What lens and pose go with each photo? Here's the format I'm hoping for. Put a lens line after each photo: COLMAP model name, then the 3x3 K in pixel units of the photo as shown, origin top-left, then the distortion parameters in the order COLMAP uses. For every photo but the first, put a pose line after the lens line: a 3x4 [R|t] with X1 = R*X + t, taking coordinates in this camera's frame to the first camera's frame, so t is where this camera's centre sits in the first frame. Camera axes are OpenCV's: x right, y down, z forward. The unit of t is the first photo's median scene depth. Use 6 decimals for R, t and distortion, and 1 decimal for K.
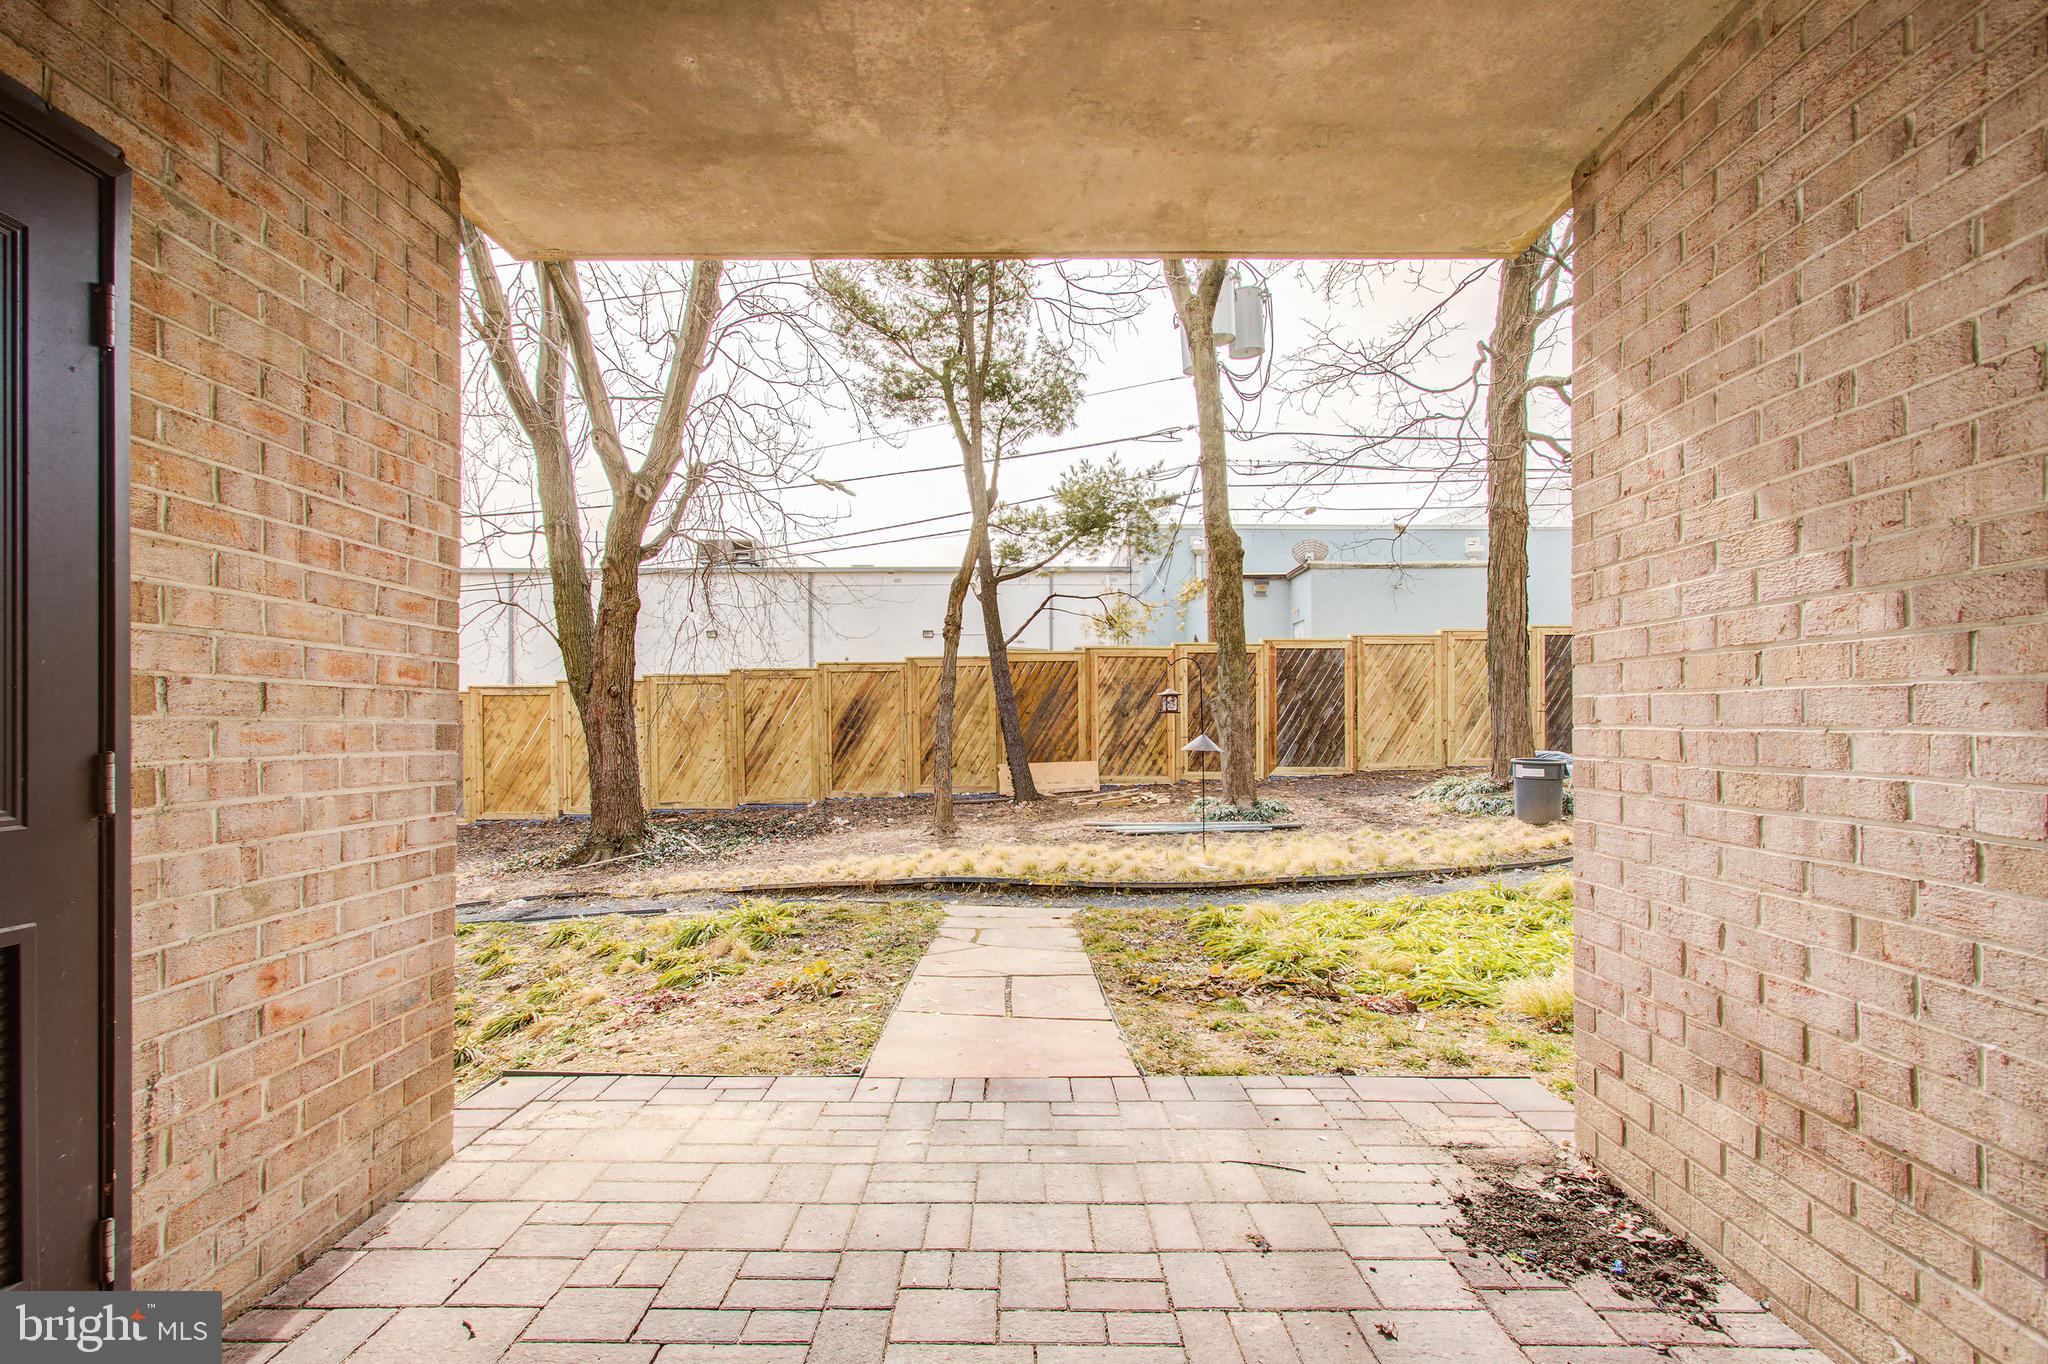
lens RADIAL K [[929.9, 0, 969.7], [0, 929.9, 725.0], [0, 0, 1]] dist [0.007460, -0.001324]
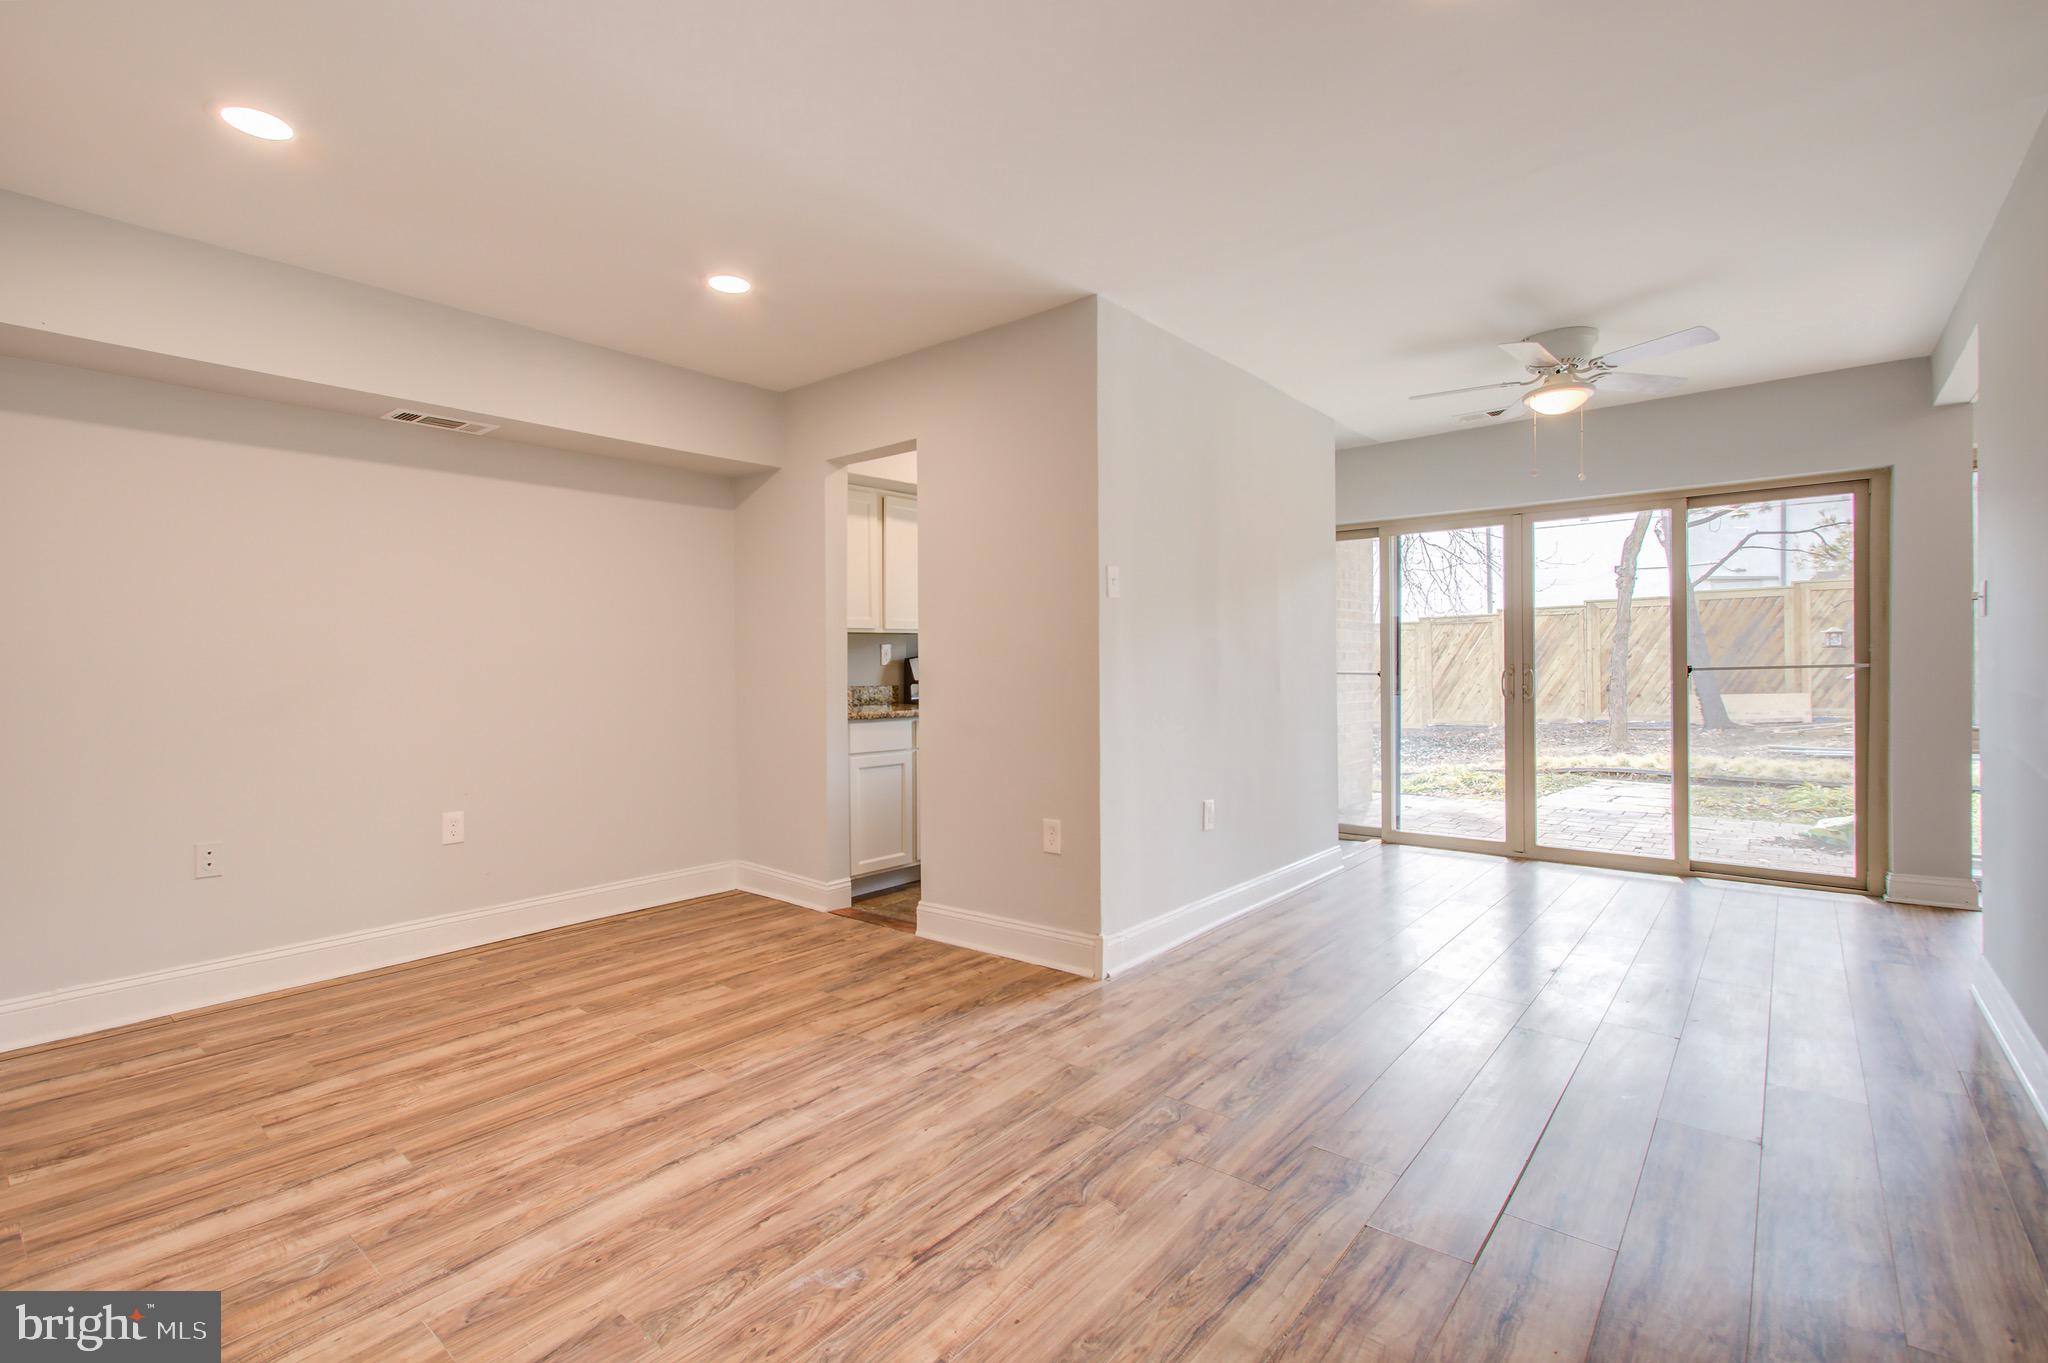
lens RADIAL K [[929.9, 0, 999.2], [0, 929.9, 670.4], [0, 0, 1]] dist [0.007460, -0.001324]
pose [[0.795221, -0.007638, -0.606271, 0.056812], [0.011955, 0.999924, 0.003084, -0.000004], [0.606201, -0.009700, 0.795252, -0.366630]]
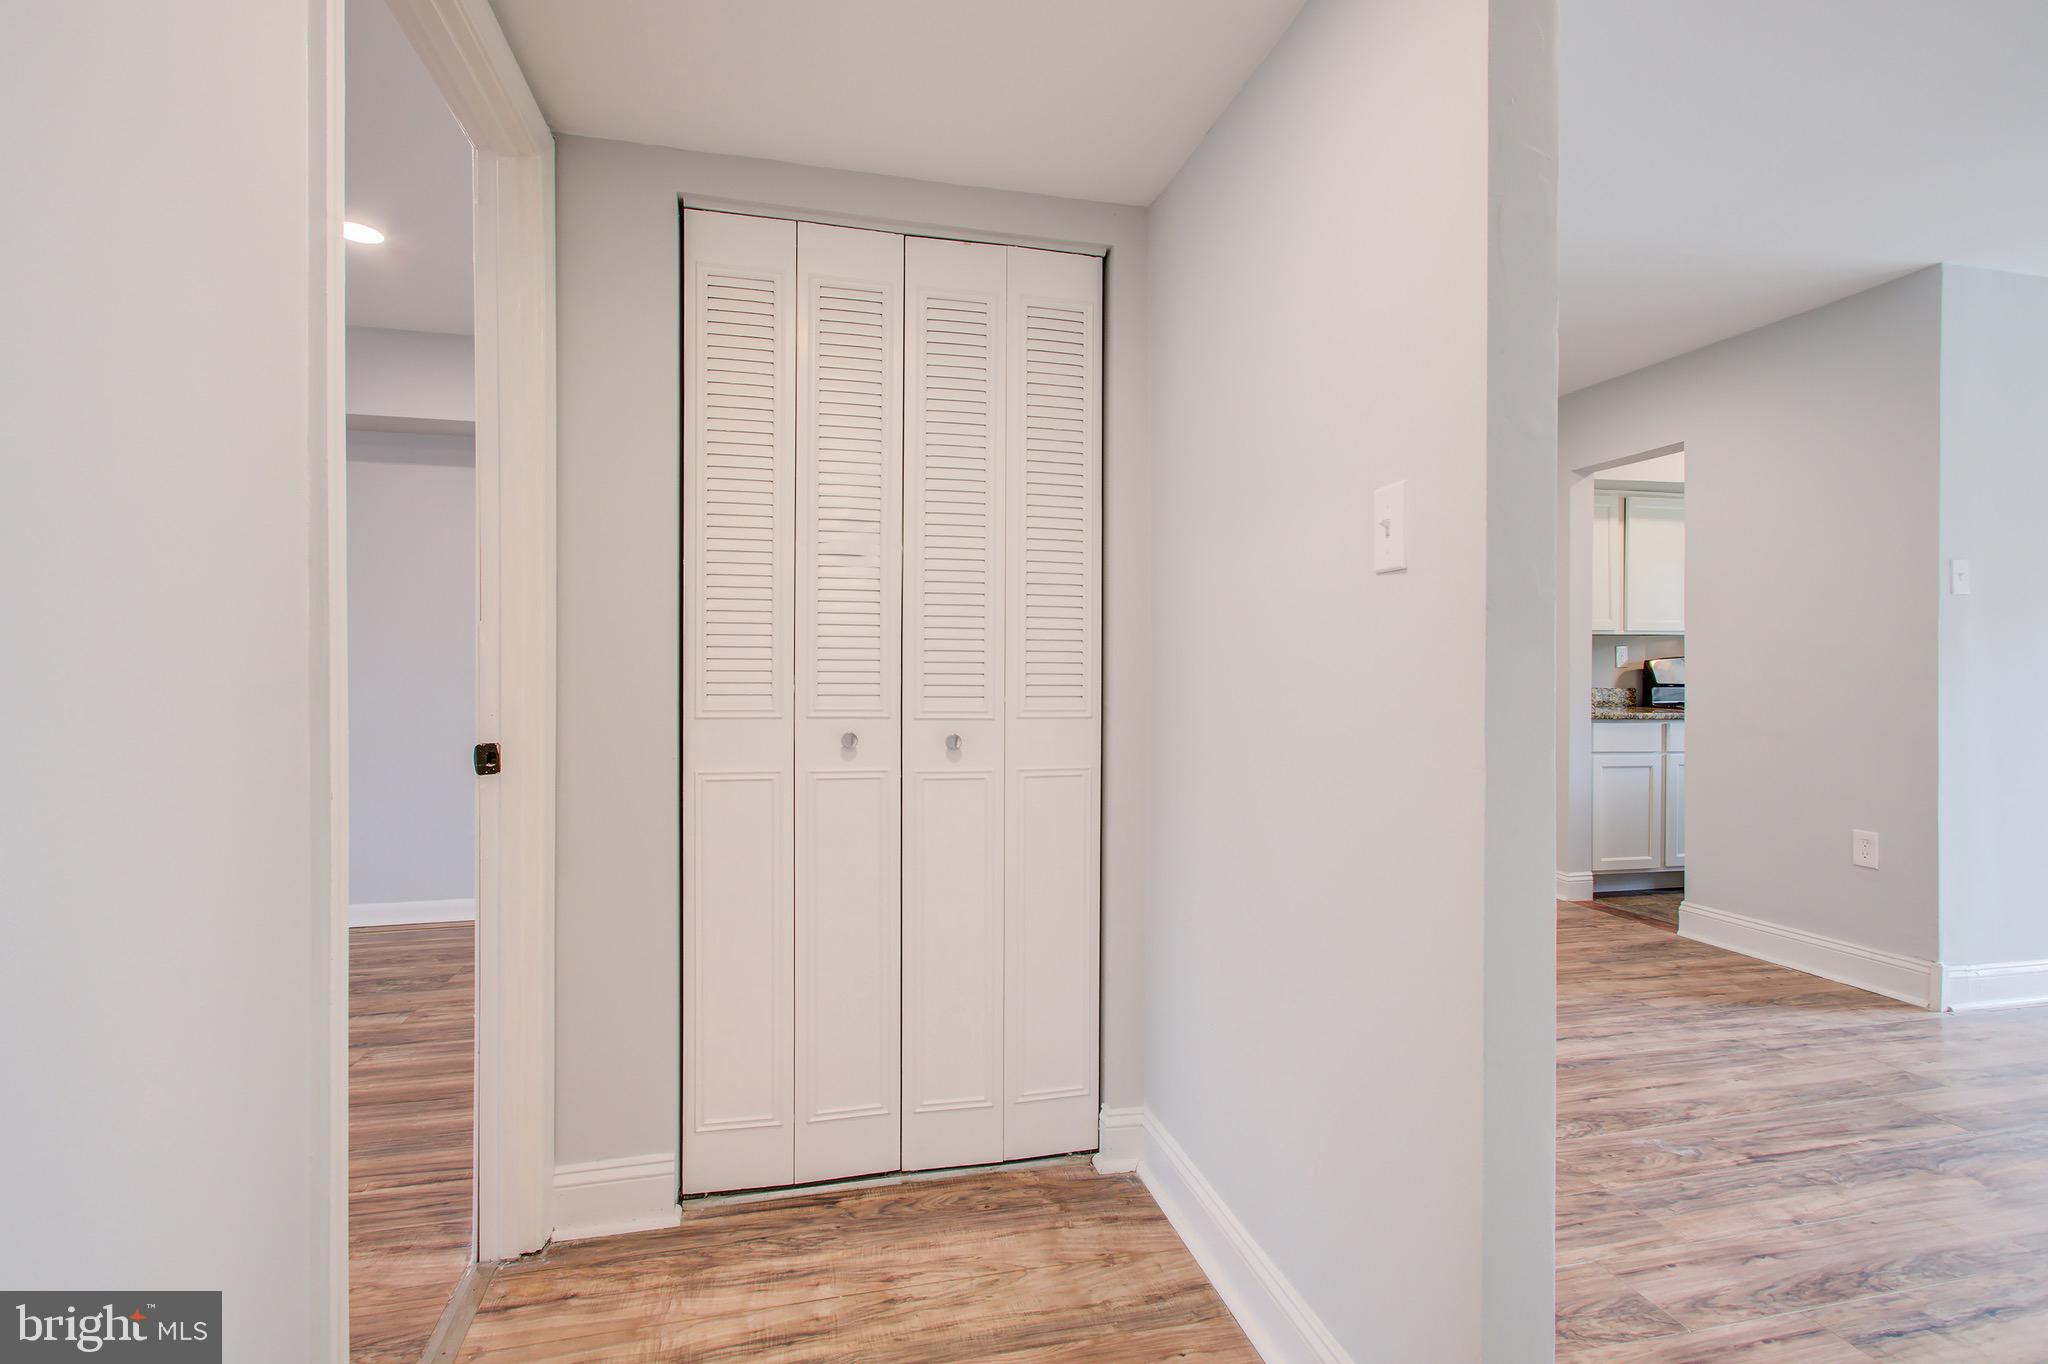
lens RADIAL K [[929.9, 0, 1006.1], [0, 929.9, 677.6], [0, 0, 1]] dist [0.007460, -0.001324]
pose [[0.267789, 0.008012, -0.963444, 0.083614], [-0.000604, 0.999967, 0.008148, -0.000433], [0.963477, -0.001600, 0.267785, -0.428582]]
